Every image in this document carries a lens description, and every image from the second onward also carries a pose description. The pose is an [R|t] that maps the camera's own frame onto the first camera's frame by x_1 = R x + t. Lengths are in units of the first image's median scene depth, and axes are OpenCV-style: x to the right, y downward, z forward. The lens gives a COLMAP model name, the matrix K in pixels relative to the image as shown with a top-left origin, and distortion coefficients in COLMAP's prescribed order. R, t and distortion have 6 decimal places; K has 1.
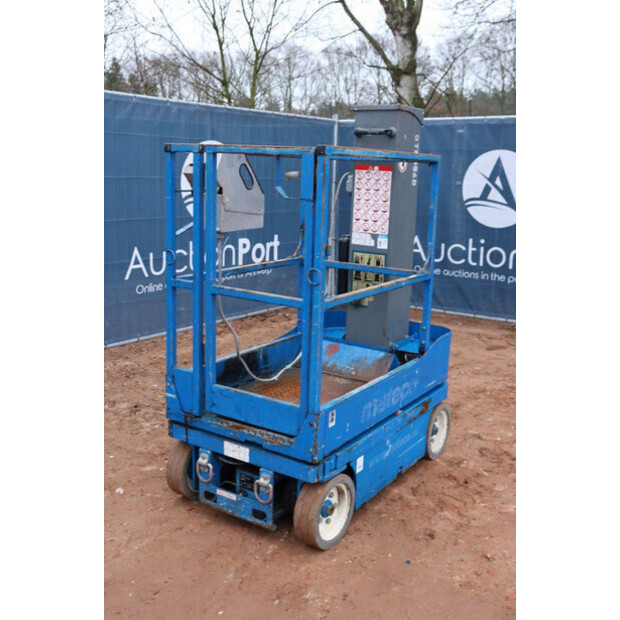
lens RADIAL K [[689.8, 0, 310.0], [0, 689.8, 310.0], [0, 0, 1]] dist [-0.031609, -0.008254]
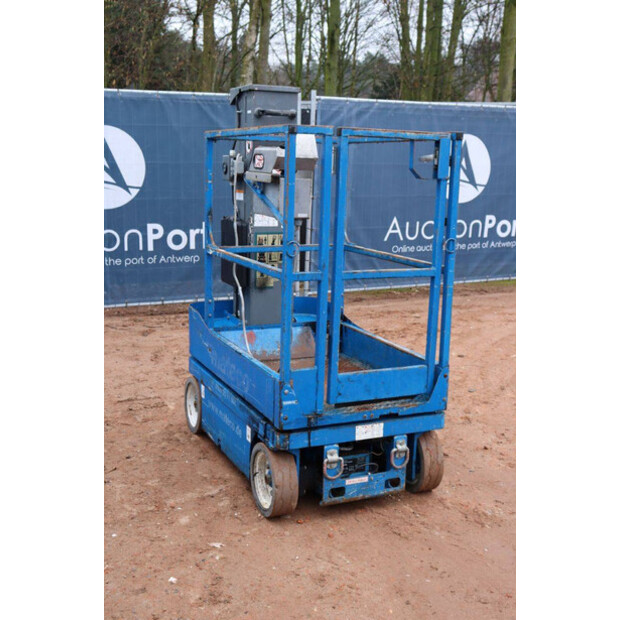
lens RADIAL K [[788.1, 0, 310.0], [0, 788.1, 310.0], [0, 0, 1]] dist [0.010690, -0.006200]
pose [[0.537654, -0.175988, 0.824595, -0.904755], [0.168077, 0.980717, 0.099719, -0.083788], [-0.826243, 0.084982, 0.556866, 0.345318]]
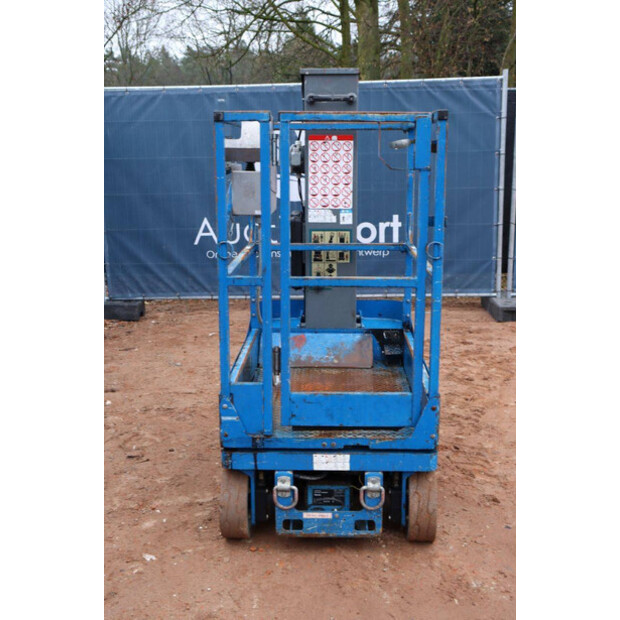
lens RADIAL K [[772.8, 0, 310.0], [0, 772.8, 310.0], [0, 0, 1]] dist [-0.002472, 0.048826]
pose [[0.852914, -0.142183, 0.502317, -0.501469], [0.138920, 0.989319, 0.044150, -0.028248], [-0.503229, 0.032125, 0.863556, 0.131476]]
